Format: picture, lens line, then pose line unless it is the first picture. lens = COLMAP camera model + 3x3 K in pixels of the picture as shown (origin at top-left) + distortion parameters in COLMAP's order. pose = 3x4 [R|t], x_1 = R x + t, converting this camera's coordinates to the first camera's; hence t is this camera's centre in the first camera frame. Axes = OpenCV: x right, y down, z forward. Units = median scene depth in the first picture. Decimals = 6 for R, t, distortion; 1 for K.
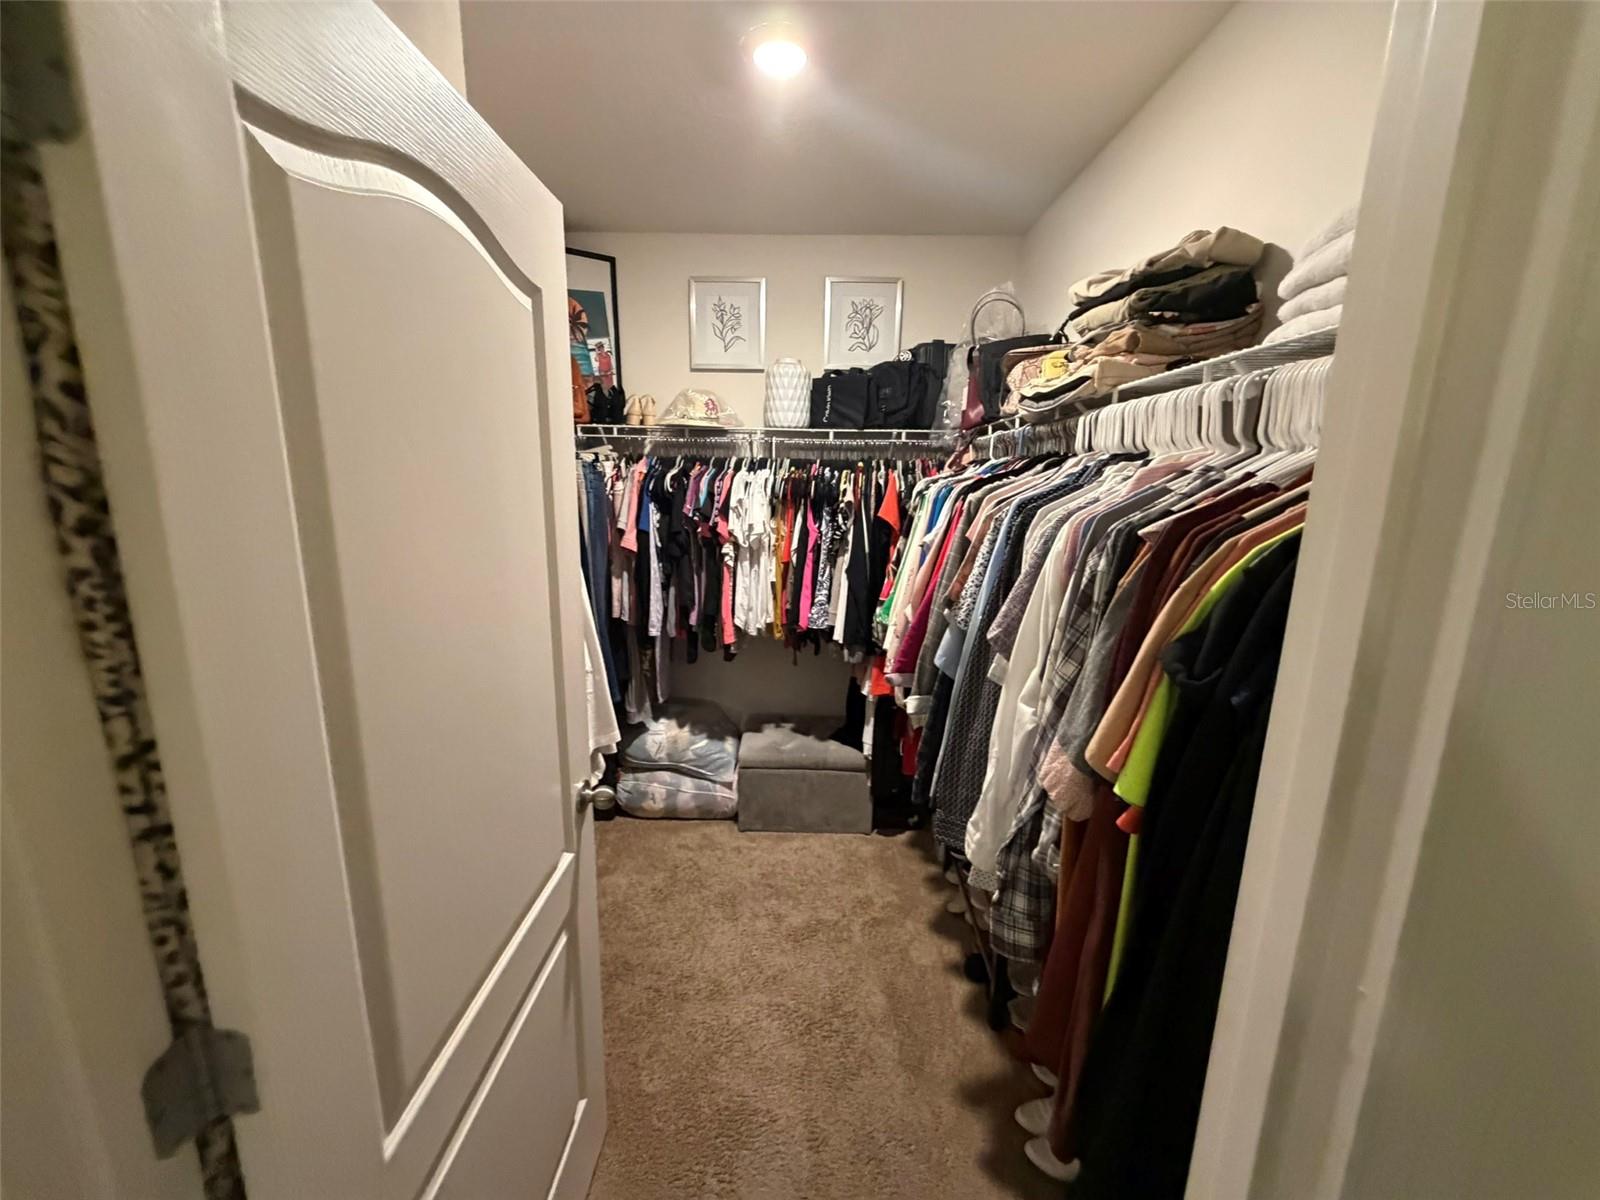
lens RADIAL K [[635.8, 0, 800.0], [0, 635.8, 600.0], [0, 0, 1]] dist [0.000628, 0.000071]
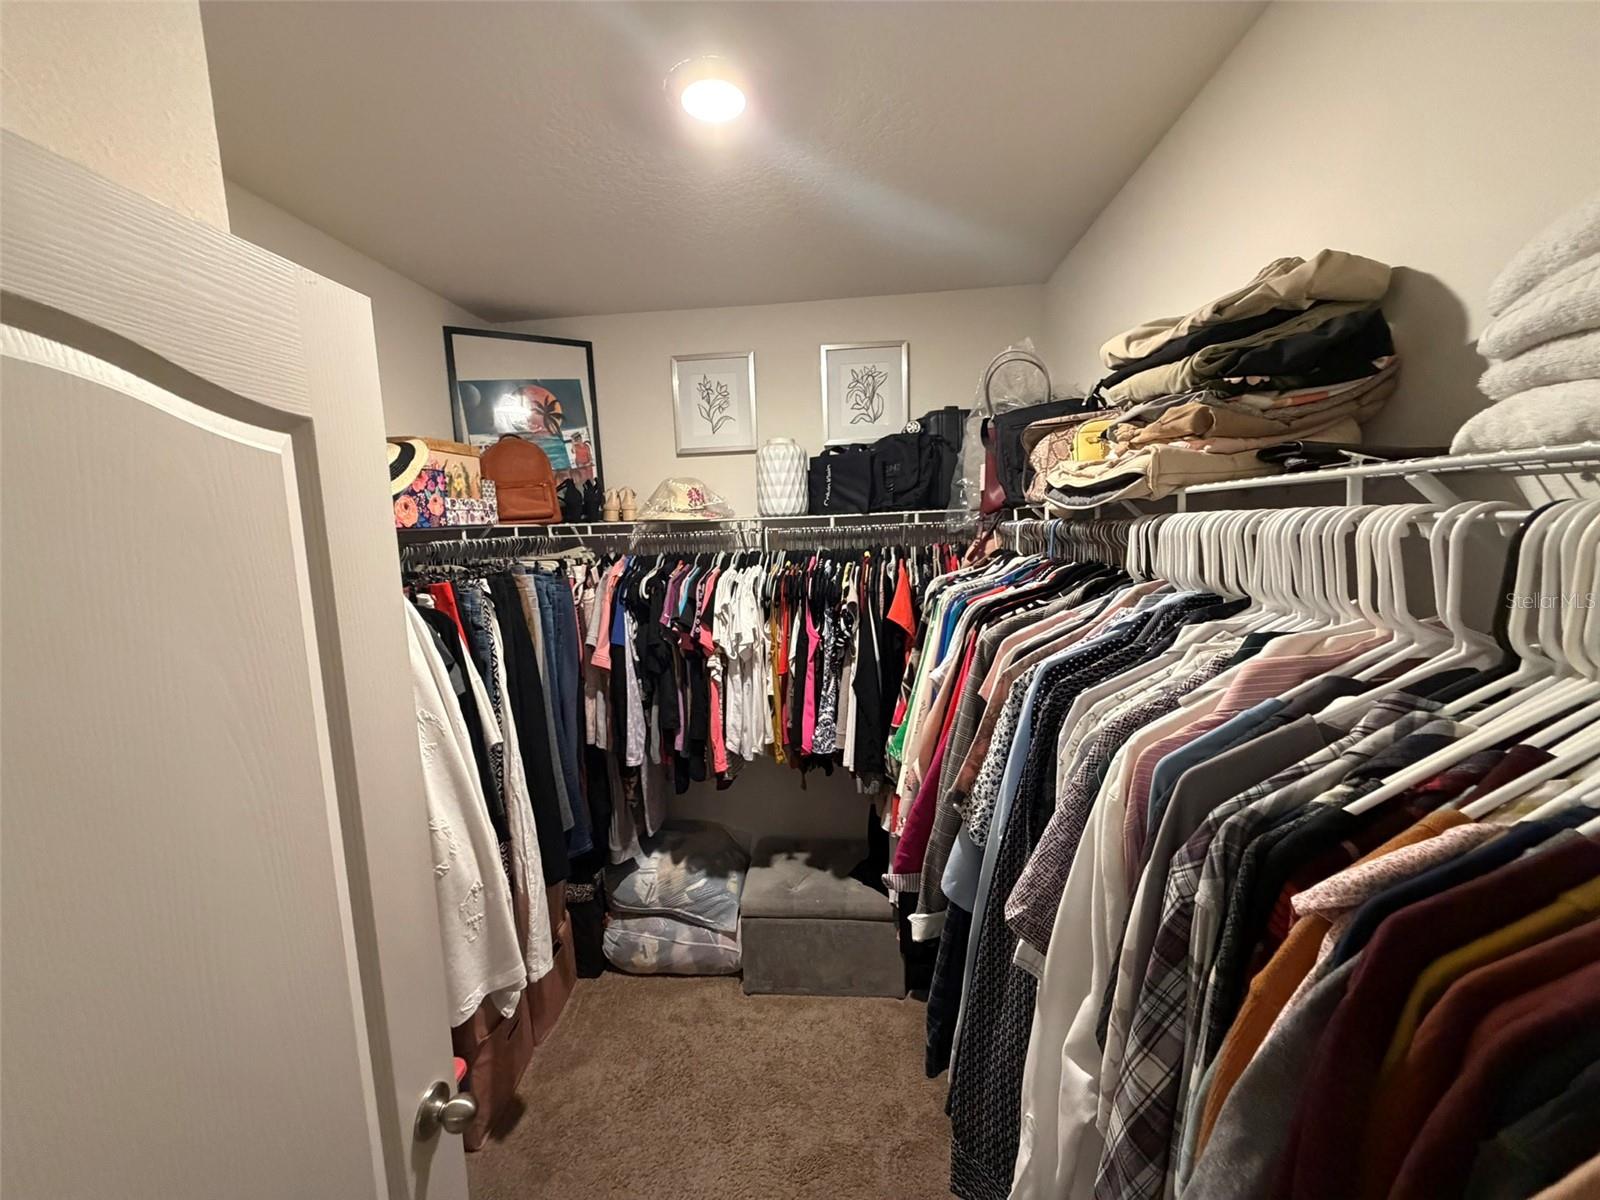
lens RADIAL K [[637.3, 0, 800.0], [0, 637.3, 600.0], [0, 0, 1]] dist [-0.001186, -0.000161]
pose [[0.996291, -0.044778, -0.073481, 0.067879], [0.038691, 0.995859, -0.082263, -0.088050], [0.076860, 0.079115, 0.993898, 0.151789]]
